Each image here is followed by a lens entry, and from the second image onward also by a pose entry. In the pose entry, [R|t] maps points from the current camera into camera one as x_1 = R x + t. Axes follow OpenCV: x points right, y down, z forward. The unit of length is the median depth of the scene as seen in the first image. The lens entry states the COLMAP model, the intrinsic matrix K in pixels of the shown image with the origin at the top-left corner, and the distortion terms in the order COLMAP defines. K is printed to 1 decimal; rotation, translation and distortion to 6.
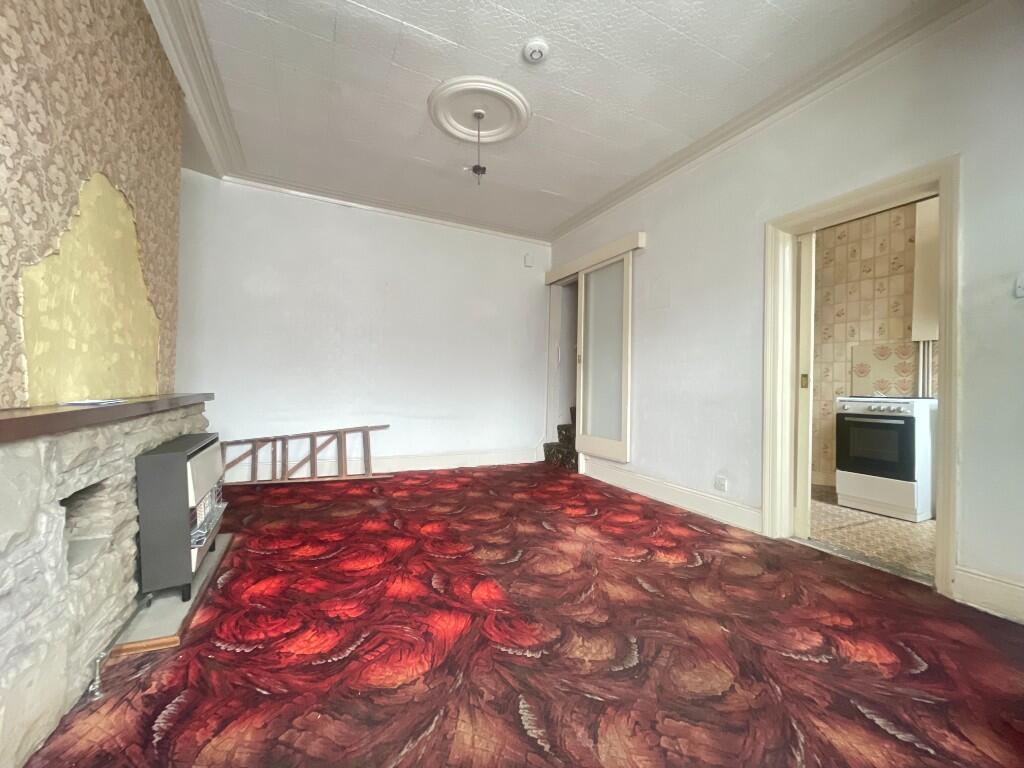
lens RADIAL K [[409.7, 0, 504.9], [0, 409.7, 382.9], [0, 0, 1]] dist [-0.002650, -0.000172]
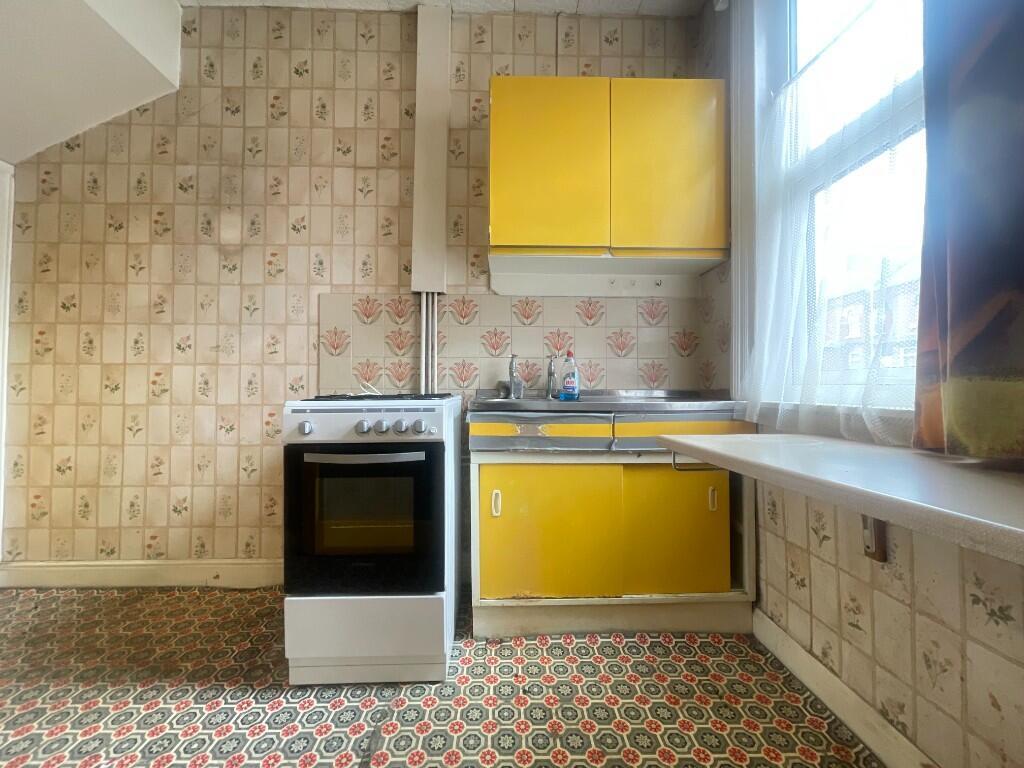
lens RADIAL K [[409.7, 0, 508.9], [0, 409.7, 377.2], [0, 0, 1]] dist [-0.002650, -0.000172]
pose [[0.414627, -0.000603, 0.909991, 0.536271], [0.000014, 1.000000, 0.000656, 0.012843], [-0.909992, -0.000259, 0.414627, 0.636727]]
